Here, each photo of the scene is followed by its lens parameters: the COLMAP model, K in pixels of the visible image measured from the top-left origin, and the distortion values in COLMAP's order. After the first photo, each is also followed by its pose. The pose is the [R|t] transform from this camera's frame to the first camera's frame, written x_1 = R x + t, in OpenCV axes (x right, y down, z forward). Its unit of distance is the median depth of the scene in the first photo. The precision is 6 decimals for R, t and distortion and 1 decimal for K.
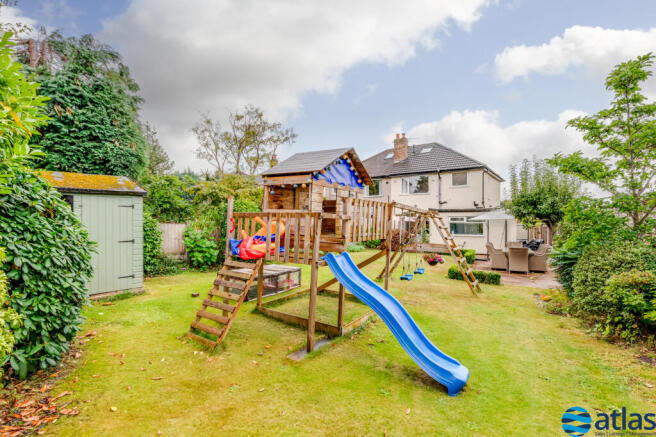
lens RADIAL K [[294.9, 0, 334.2], [0, 294.9, 218.2], [0, 0, 1]] dist [0.008133, -0.001665]
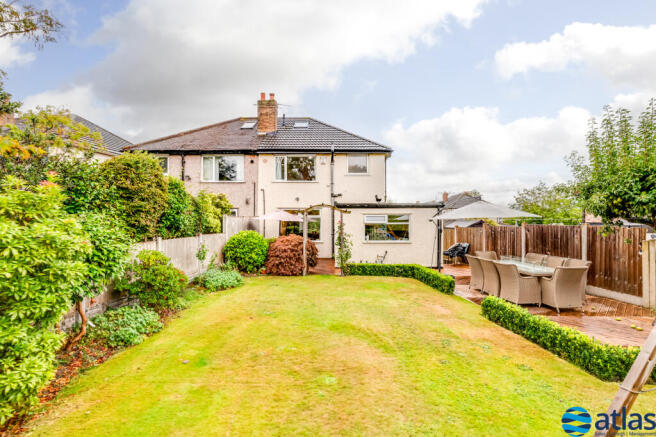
lens RADIAL K [[294.9, 0, 334.8], [0, 294.9, 221.1], [0, 0, 1]] dist [0.008133, -0.001665]
pose [[0.821976, -0.006858, 0.569481, -0.043847], [-0.001735, 0.999893, 0.014547, -0.000299], [-0.569519, -0.012945, 0.821876, 0.391045]]
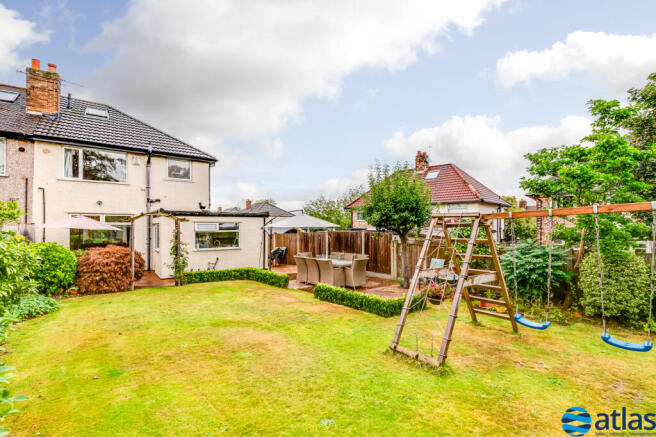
lens RADIAL K [[294.9, 0, 328.1], [0, 294.9, 224.5], [0, 0, 1]] dist [0.008133, -0.001665]
pose [[0.323775, 0.000164, 0.946134, -0.124249], [-0.008044, 0.999964, 0.002580, -0.004418], [-0.946100, -0.008446, 0.323764, 0.399300]]
